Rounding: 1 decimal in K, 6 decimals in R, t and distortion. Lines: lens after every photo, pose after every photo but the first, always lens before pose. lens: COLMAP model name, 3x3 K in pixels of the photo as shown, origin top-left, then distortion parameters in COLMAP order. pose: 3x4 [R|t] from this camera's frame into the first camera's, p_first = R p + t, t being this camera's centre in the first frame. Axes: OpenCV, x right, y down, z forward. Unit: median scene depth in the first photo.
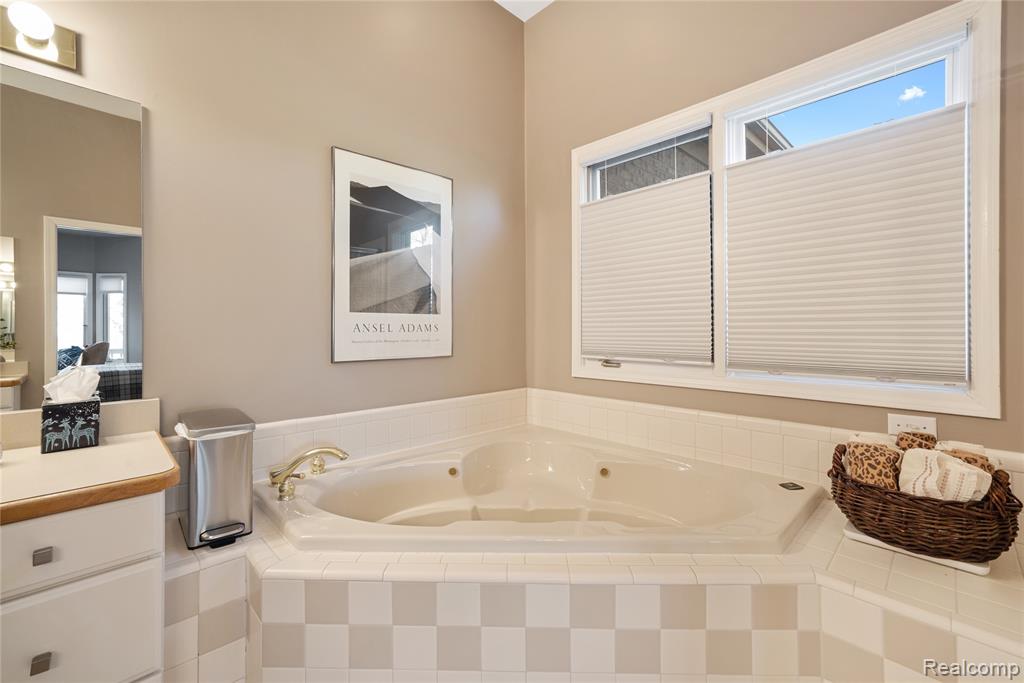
lens RADIAL K [[427.5, 0, 511.6], [0, 427.5, 333.0], [0, 0, 1]] dist [-0.009582, 0.001414]
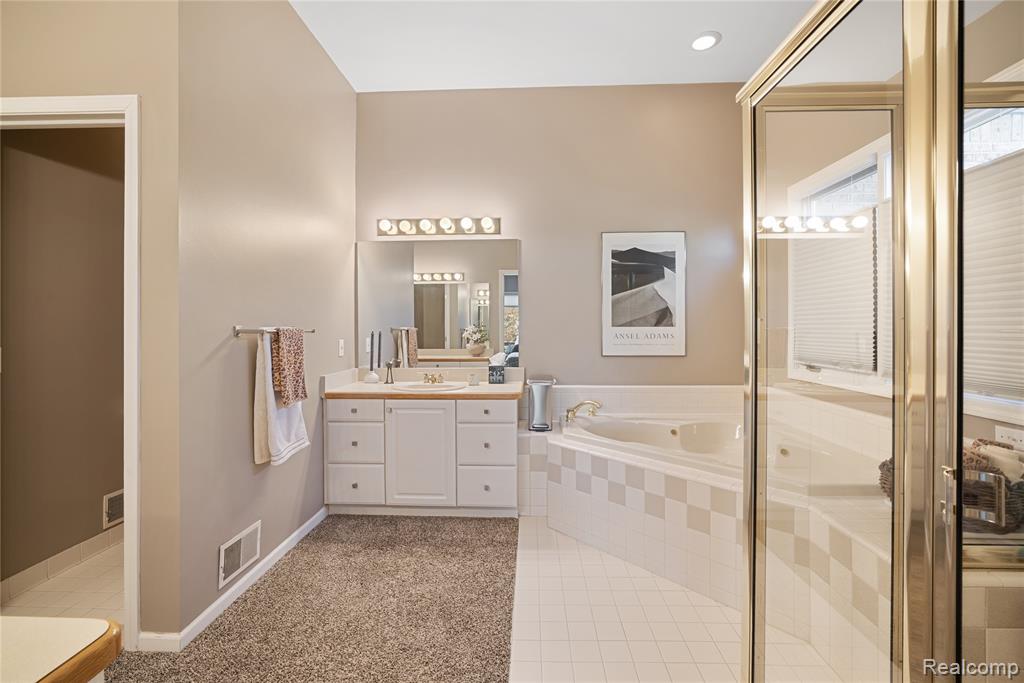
lens RADIAL K [[427.5, 0, 512.4], [0, 427.5, 333.0], [0, 0, 1]] dist [-0.009582, 0.001414]
pose [[0.690156, 0.009341, -0.723600, 0.586091], [-0.003967, 0.999951, 0.009124, -0.038417], [0.723649, -0.003426, 0.690159, -0.468374]]
